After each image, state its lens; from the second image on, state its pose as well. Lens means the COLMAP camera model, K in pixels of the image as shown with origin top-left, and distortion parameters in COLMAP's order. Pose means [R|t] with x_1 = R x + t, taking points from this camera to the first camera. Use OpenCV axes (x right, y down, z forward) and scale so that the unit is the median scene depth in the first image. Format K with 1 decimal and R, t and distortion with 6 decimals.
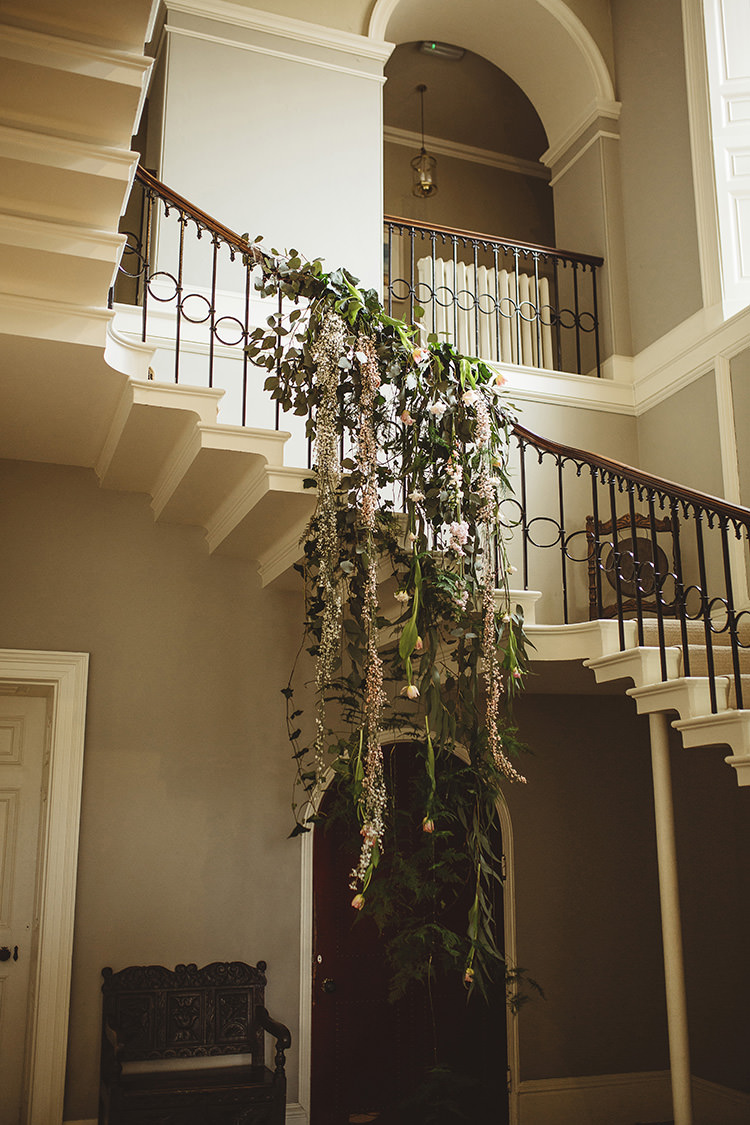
lens RADIAL K [[1097.5, 0, 375.0], [0, 1097.5, 562.5], [0, 0, 1]] dist [-0.116822, 0.274306]
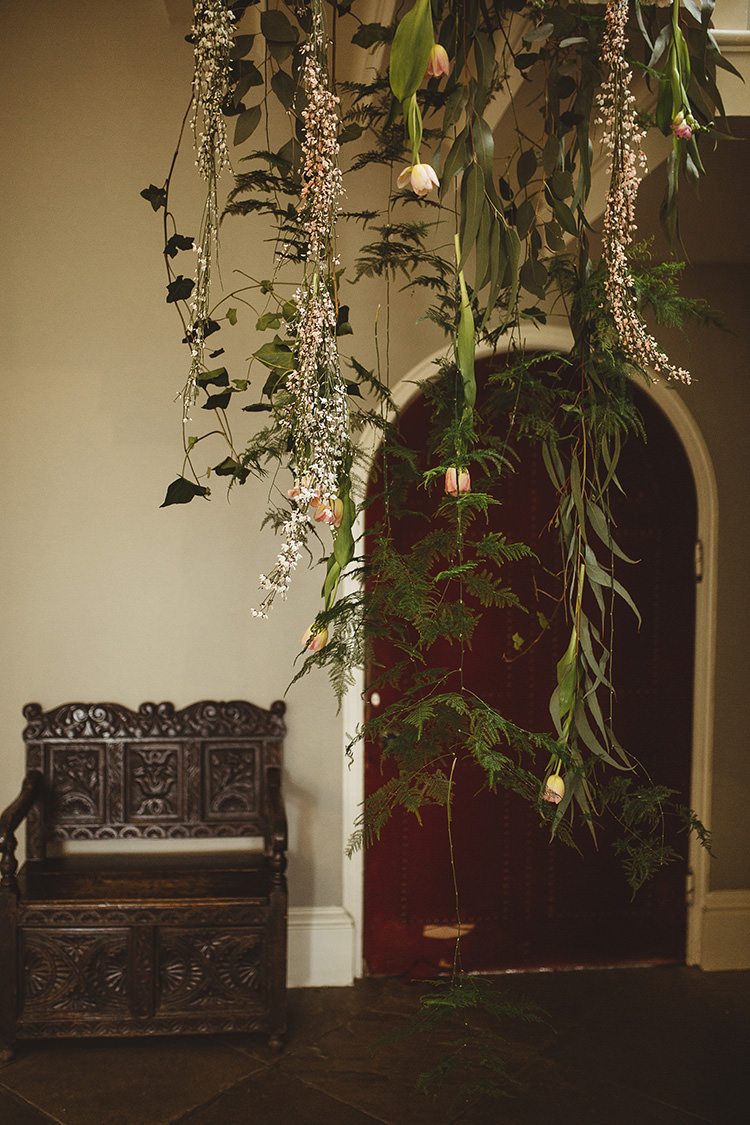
lens RADIAL K [[1068.8, 0, 375.0], [0, 1068.8, 562.5], [0, 0, 1]] dist [-0.031804, 0.012281]
pose [[0.968209, 0.020052, -0.249339, 0.120890], [0.053404, 0.957231, 0.284354, 0.140104], [0.244377, -0.288630, 0.925728, 0.550650]]
